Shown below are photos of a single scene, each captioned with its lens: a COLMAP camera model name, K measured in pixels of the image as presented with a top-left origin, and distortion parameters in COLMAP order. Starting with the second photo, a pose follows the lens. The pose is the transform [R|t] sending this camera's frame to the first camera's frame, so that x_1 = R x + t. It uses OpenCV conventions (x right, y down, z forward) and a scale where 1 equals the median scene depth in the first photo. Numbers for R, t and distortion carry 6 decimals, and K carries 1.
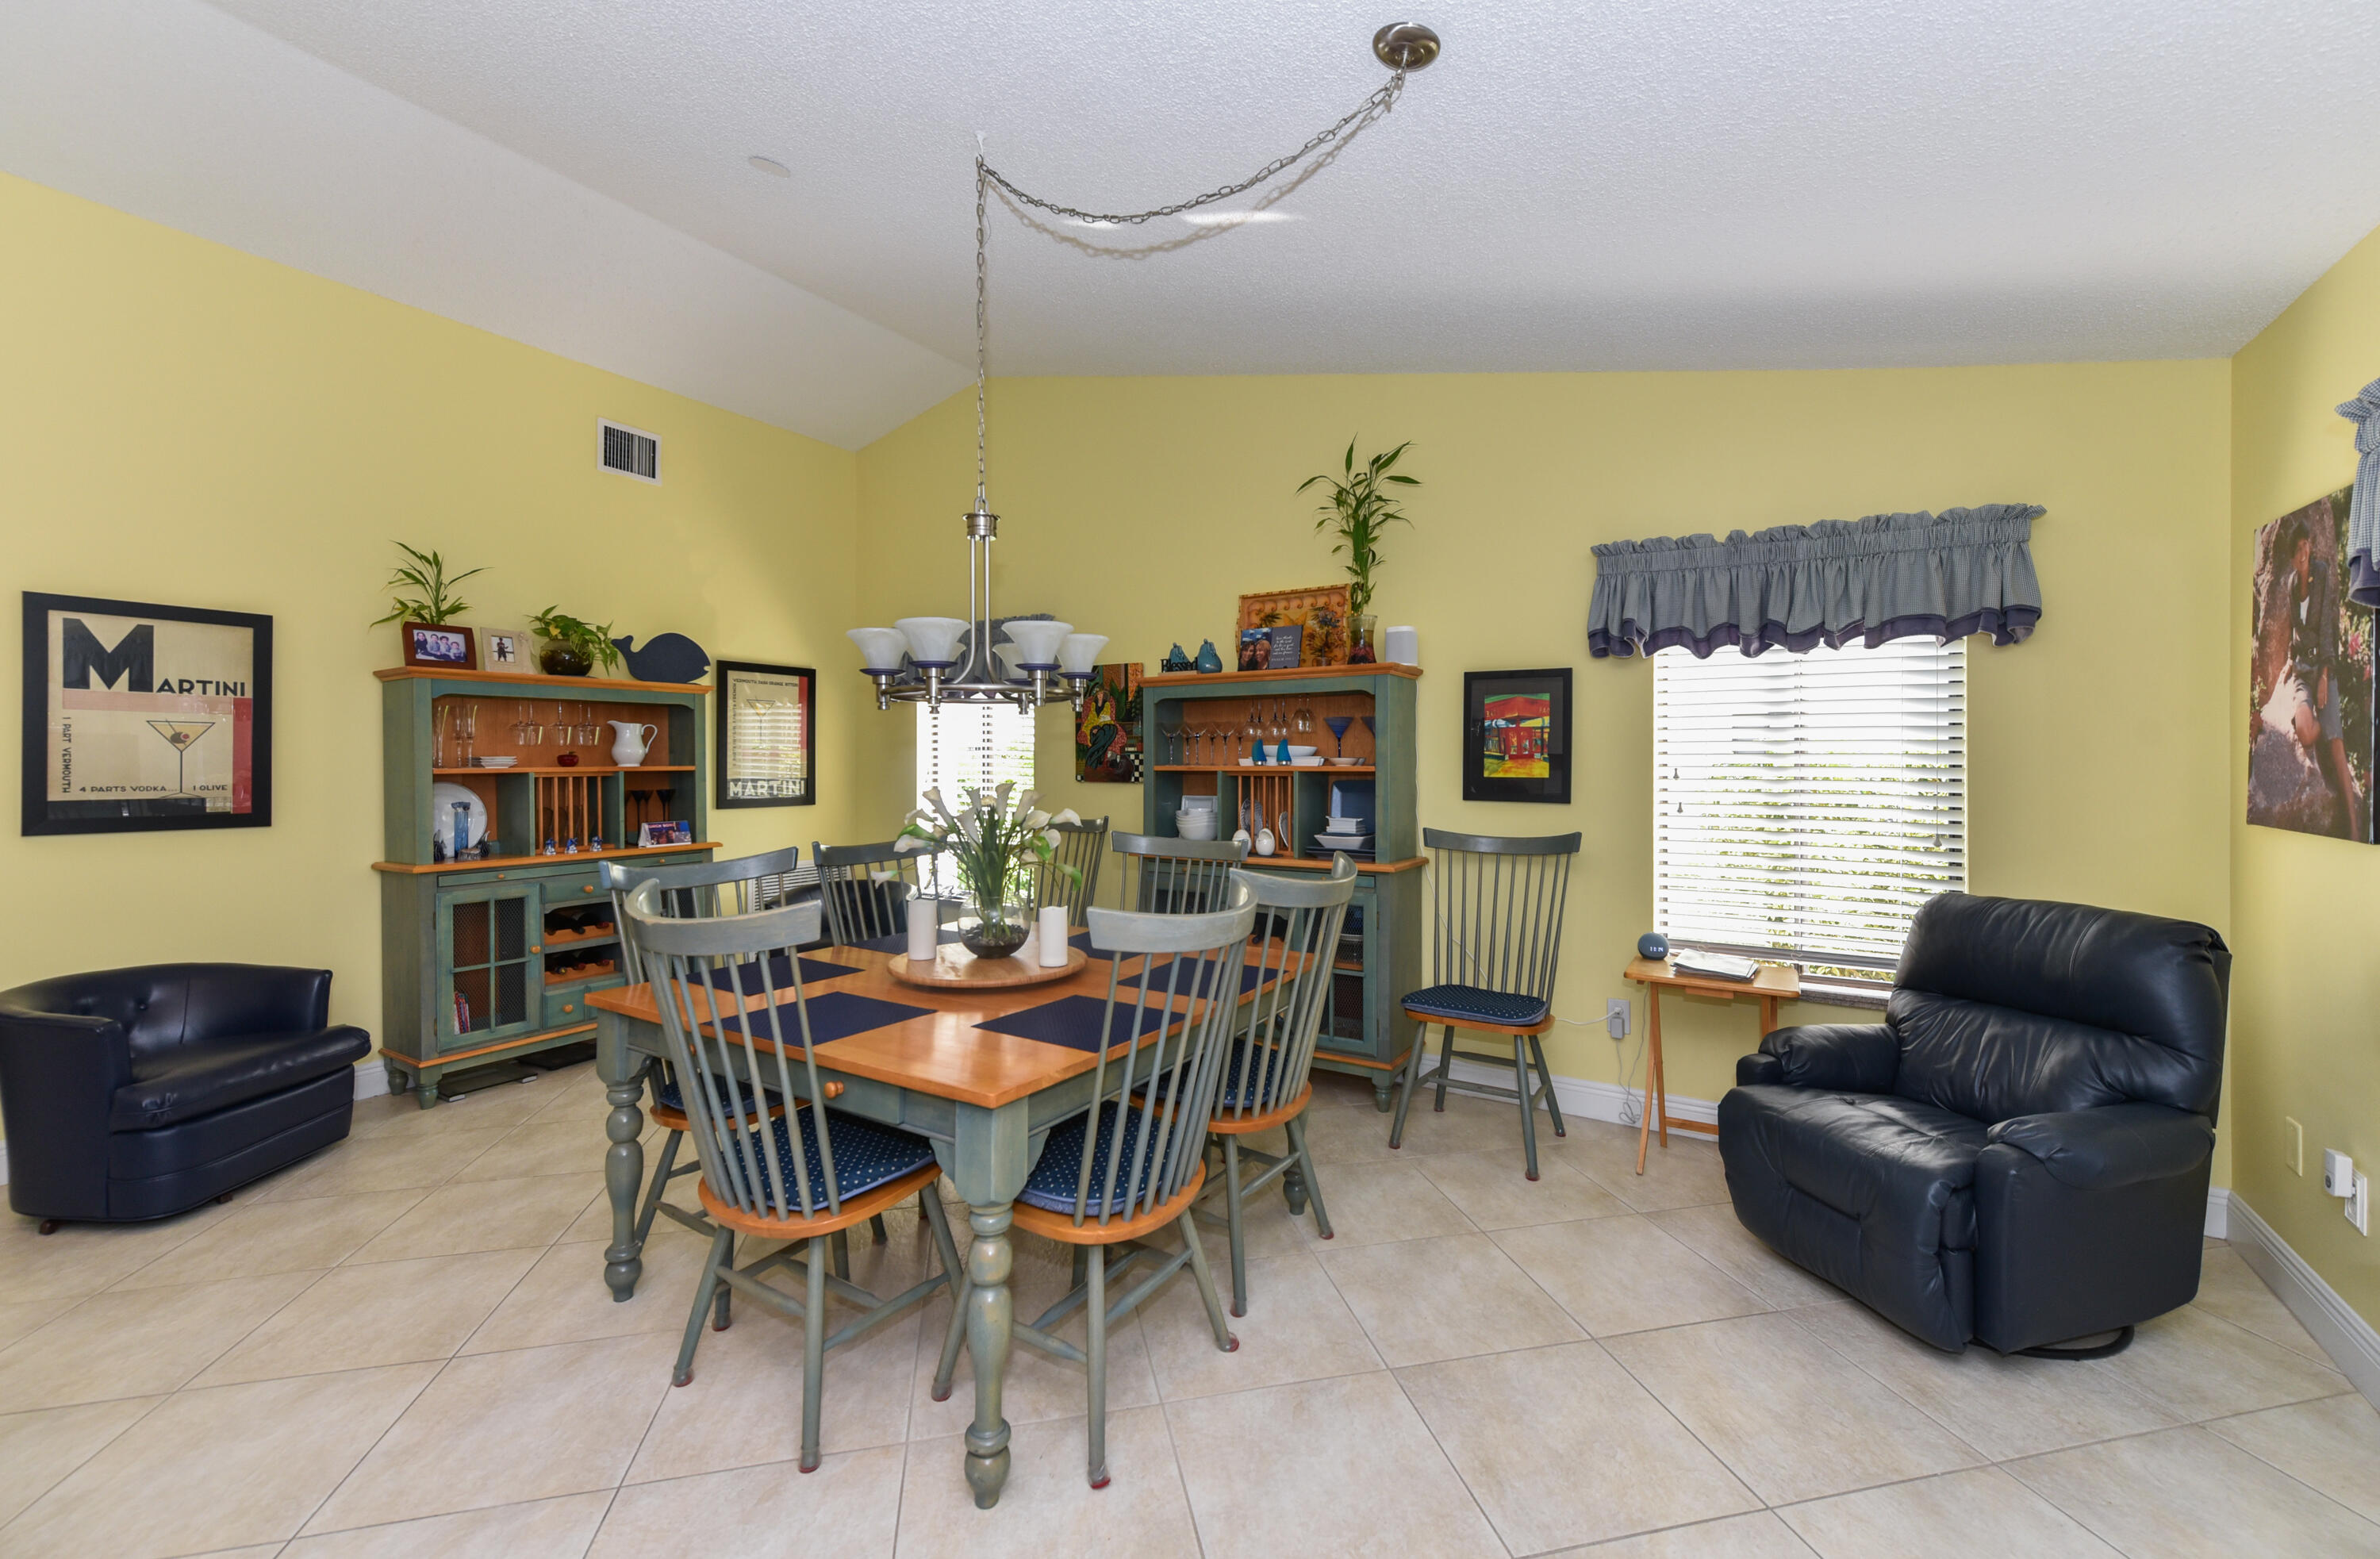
lens RADIAL K [[978.9, 0, 1199.2], [0, 978.9, 720.3], [0, 0, 1]] dist [0.008832, -0.002266]
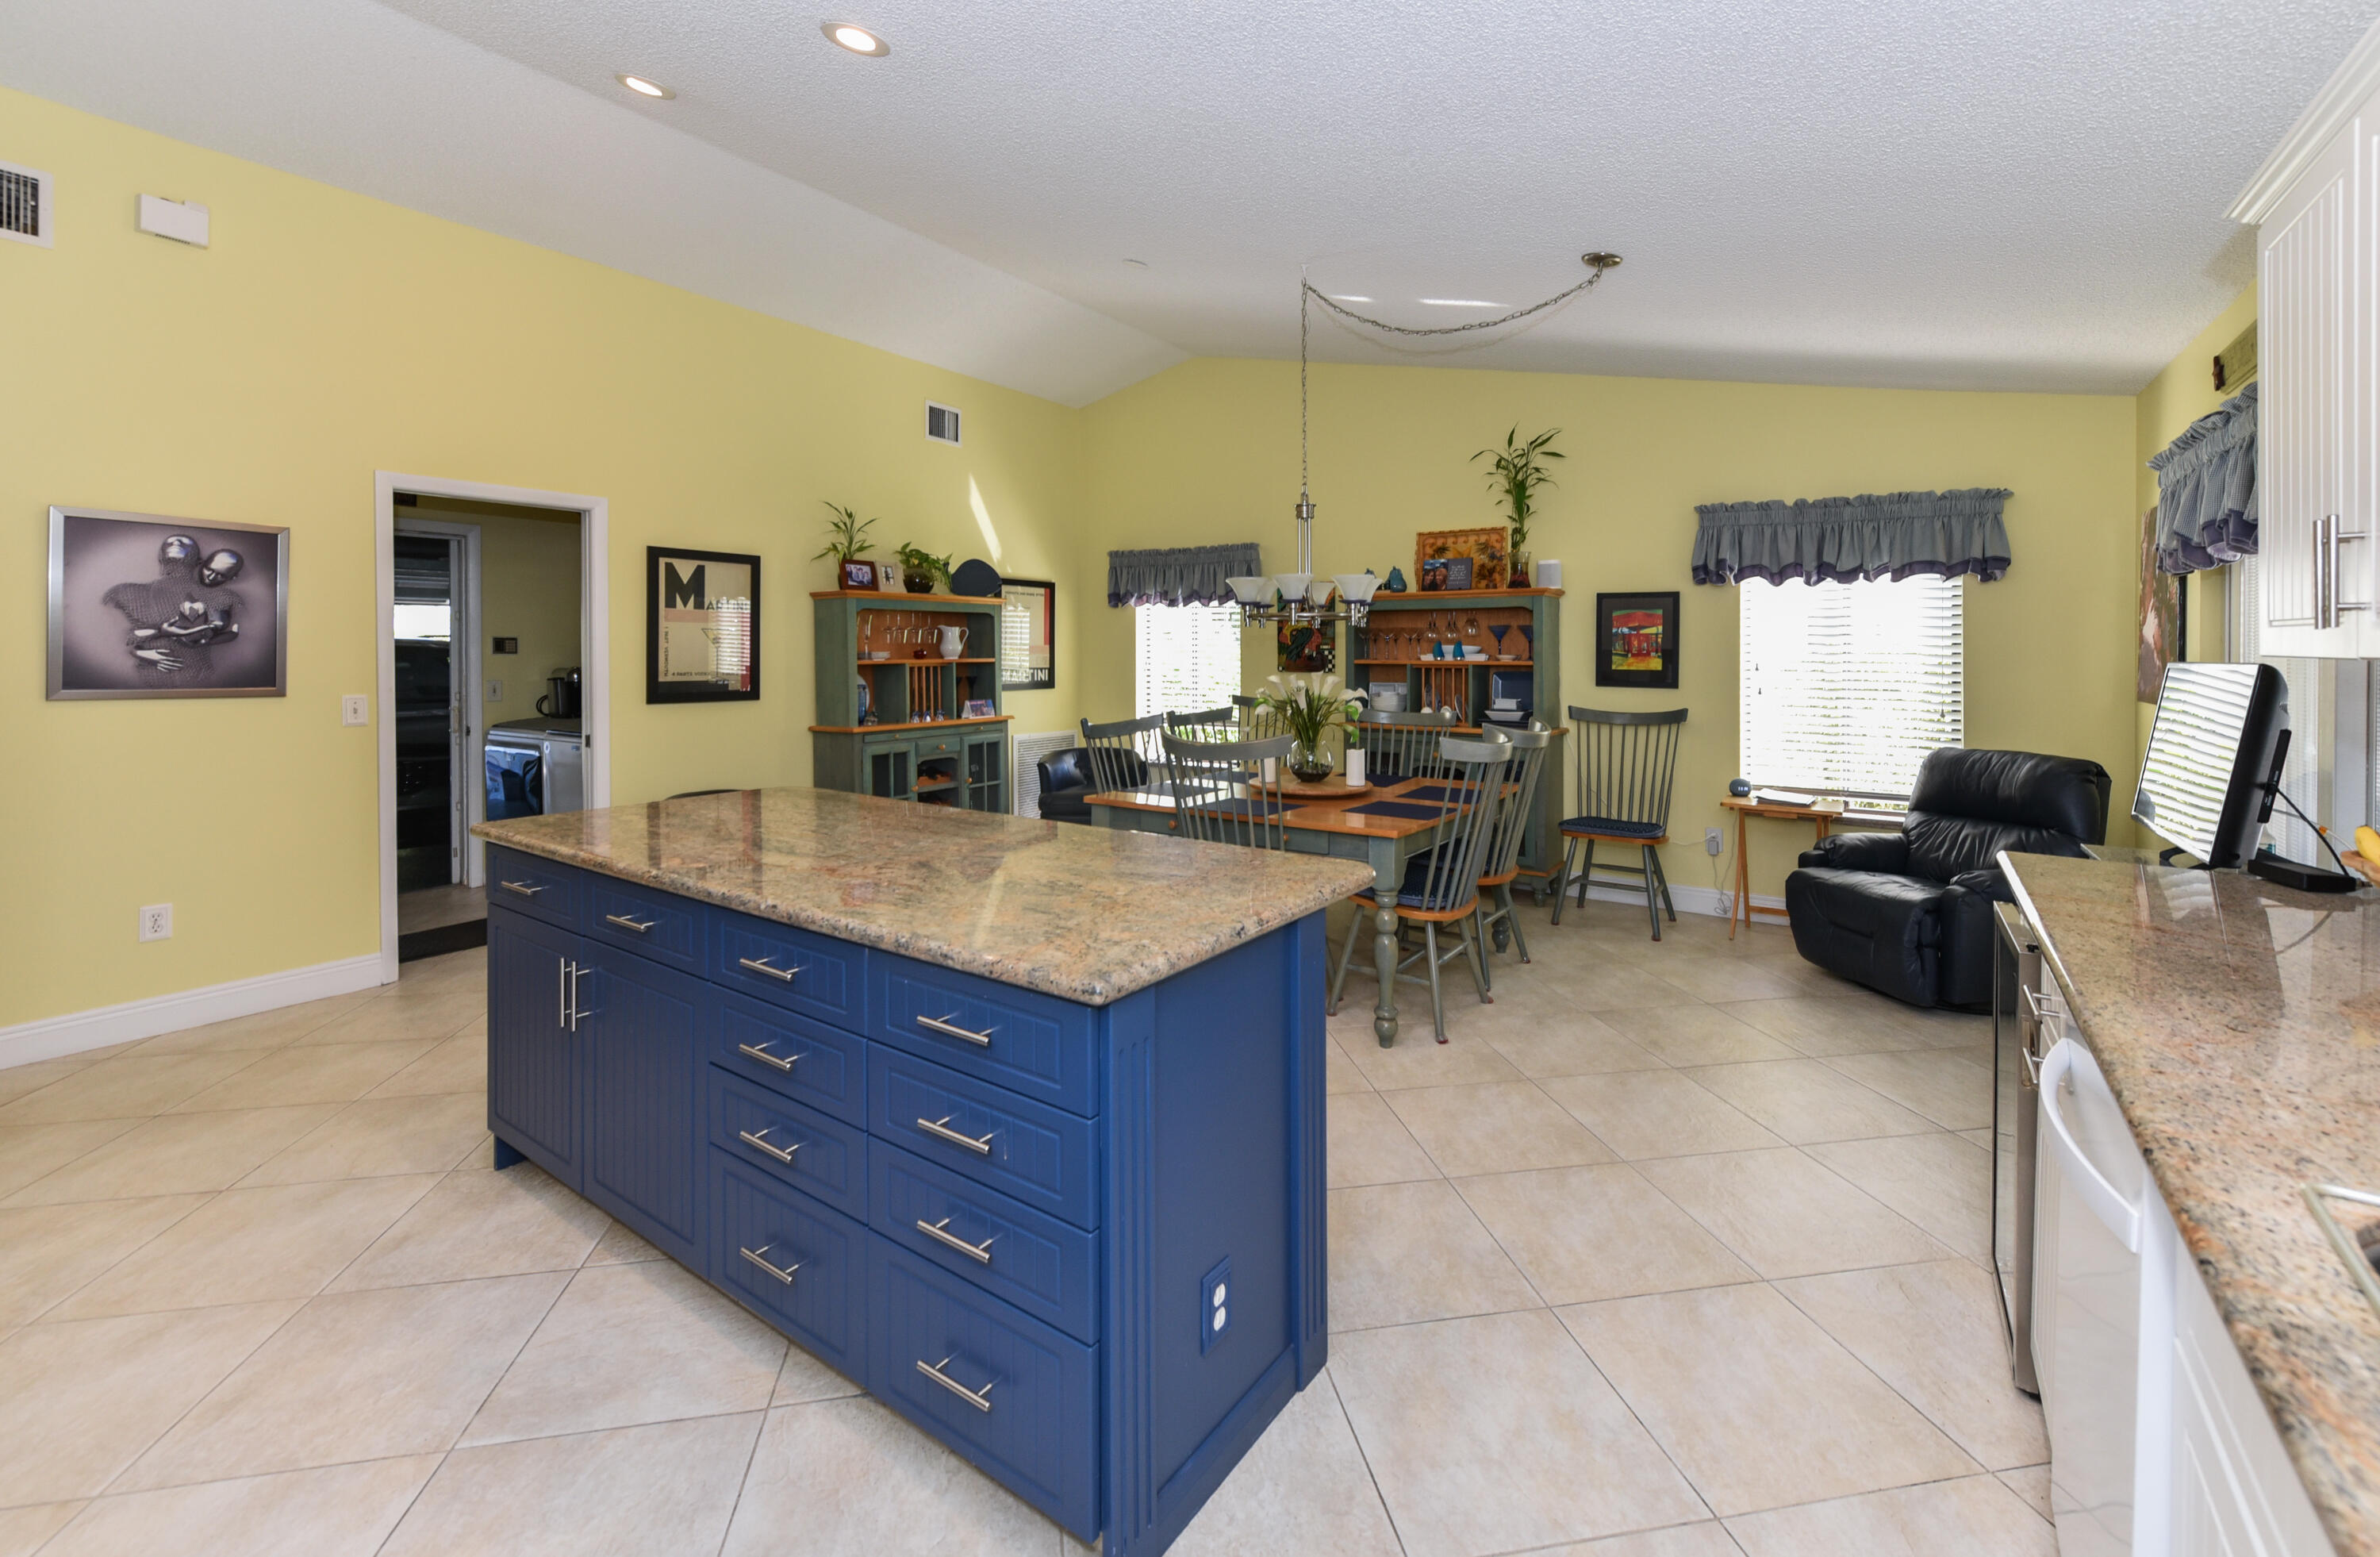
lens RADIAL K [[991.1, 0, 1182.9], [0, 991.1, 615.9], [0, 0, 1]] dist [0.007952, -0.000280]
pose [[0.997882, -0.000013, -0.065057, -0.232912], [0.000343, 0.999987, 0.005071, -0.025660], [0.065056, -0.005083, 0.997869, -0.457321]]
